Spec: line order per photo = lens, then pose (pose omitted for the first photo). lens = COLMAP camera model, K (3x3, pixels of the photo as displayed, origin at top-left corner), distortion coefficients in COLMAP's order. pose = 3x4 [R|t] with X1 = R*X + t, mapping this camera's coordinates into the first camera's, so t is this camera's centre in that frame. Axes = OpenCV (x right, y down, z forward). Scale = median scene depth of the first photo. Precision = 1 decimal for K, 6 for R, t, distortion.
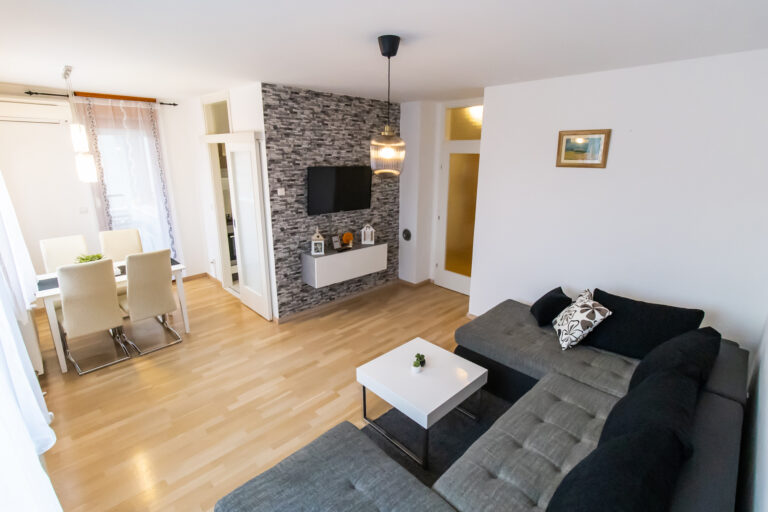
lens RADIAL K [[359.7, 0, 390.3], [0, 359.7, 252.5], [0, 0, 1]] dist [0.000367, 0.000202]
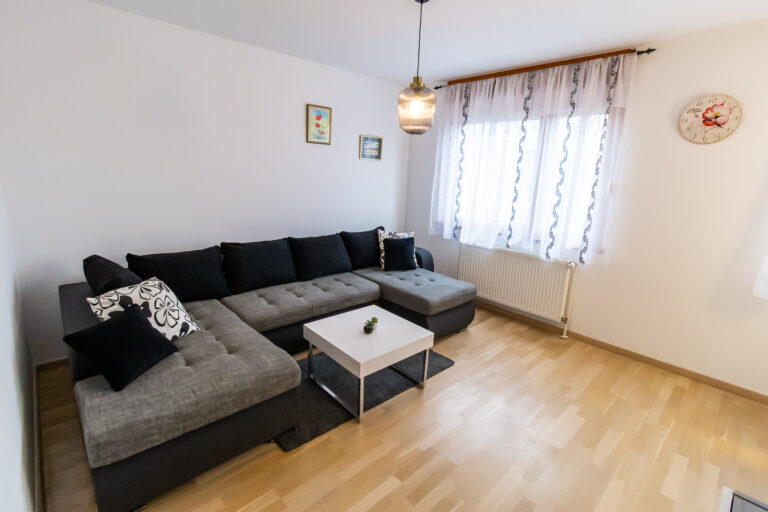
lens RADIAL K [[359.7, 0, 383.1], [0, 359.7, 251.0], [0, 0, 1]] dist [0.000367, 0.000202]
pose [[-0.998451, -0.051227, 0.021718, 0.023037], [-0.034593, 0.877246, 0.478793, -0.230252], [-0.043579, 0.477300, -0.877659, 1.161393]]
